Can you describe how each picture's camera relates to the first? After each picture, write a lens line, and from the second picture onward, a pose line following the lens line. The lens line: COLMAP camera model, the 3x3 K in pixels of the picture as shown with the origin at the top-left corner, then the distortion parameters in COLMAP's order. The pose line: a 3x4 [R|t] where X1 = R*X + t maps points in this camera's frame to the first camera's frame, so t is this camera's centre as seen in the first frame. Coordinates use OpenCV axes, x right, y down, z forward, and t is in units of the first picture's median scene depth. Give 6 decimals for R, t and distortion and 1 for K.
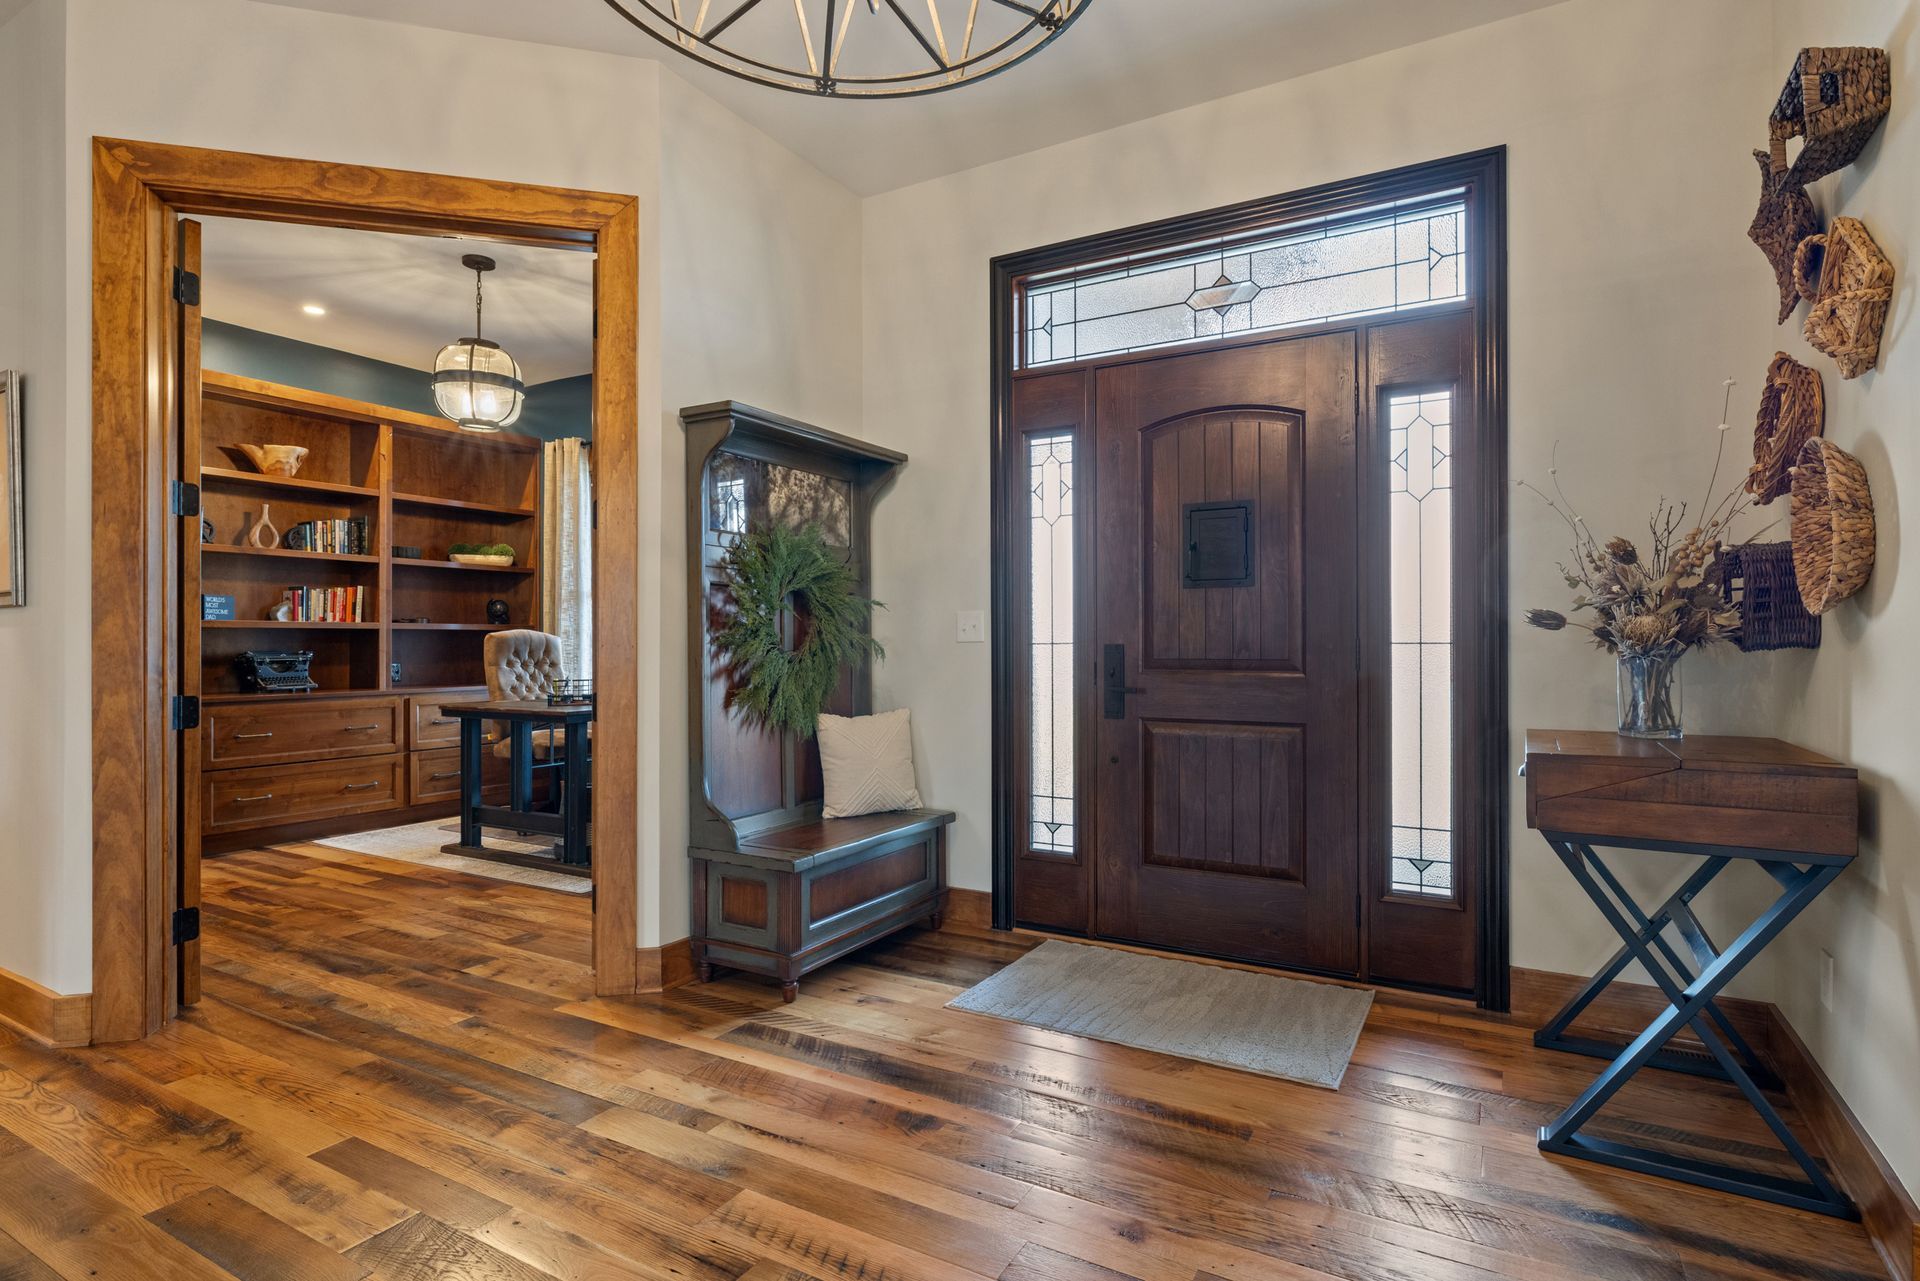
lens RADIAL K [[967.3, 0, 961.5], [0, 967.3, 639.3], [0, 0, 1]] dist [-0.004006, 0.000492]
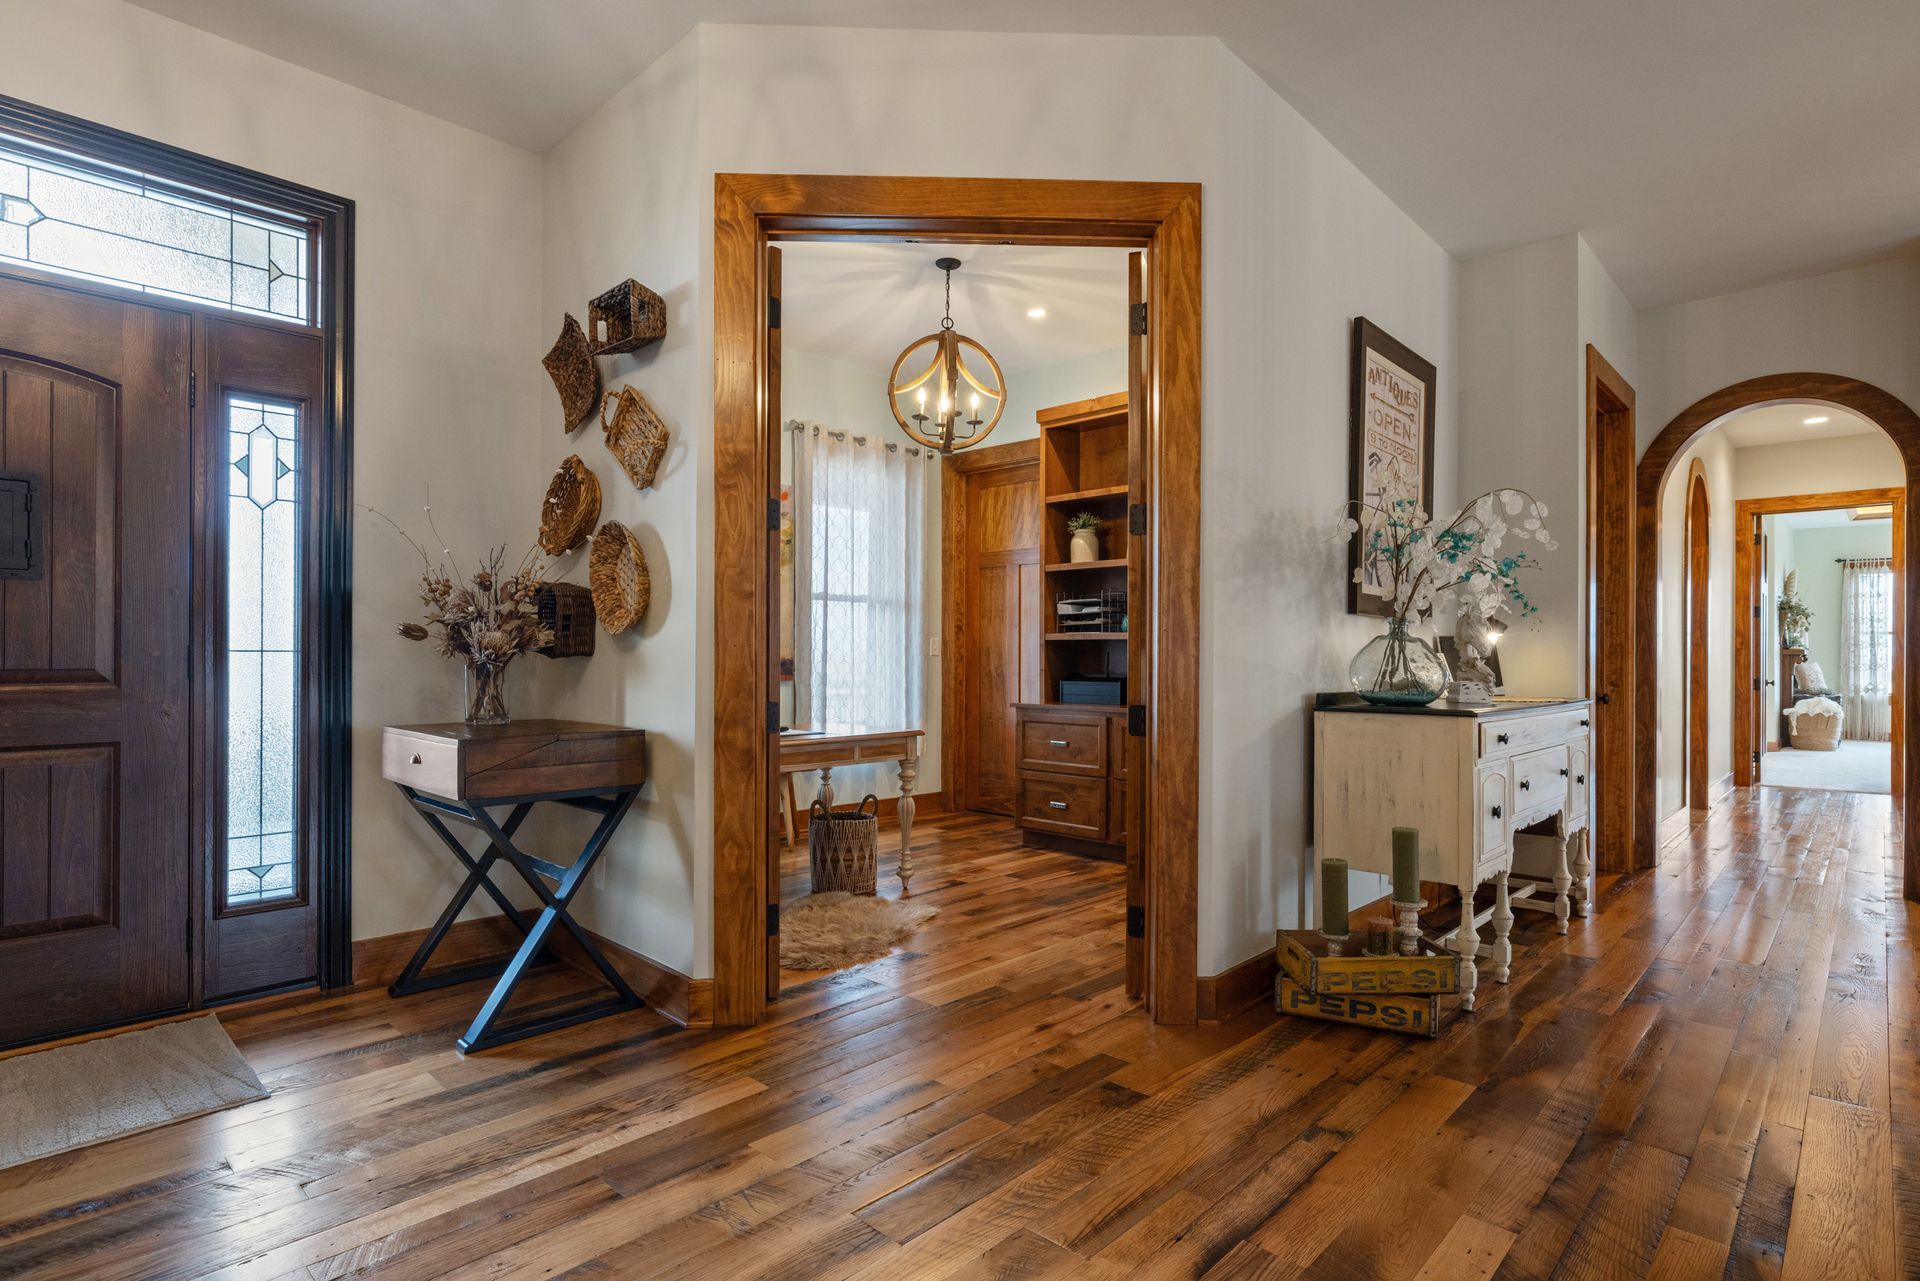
lens RADIAL K [[967.3, 0, 962.7], [0, 967.3, 650.8], [0, 0, 1]] dist [-0.004006, 0.000492]
pose [[0.236737, 0.006968, 0.971549, -0.363414], [-0.009271, 0.999945, -0.004913, 0.002247], [-0.971530, -0.007844, 0.236788, 0.059300]]
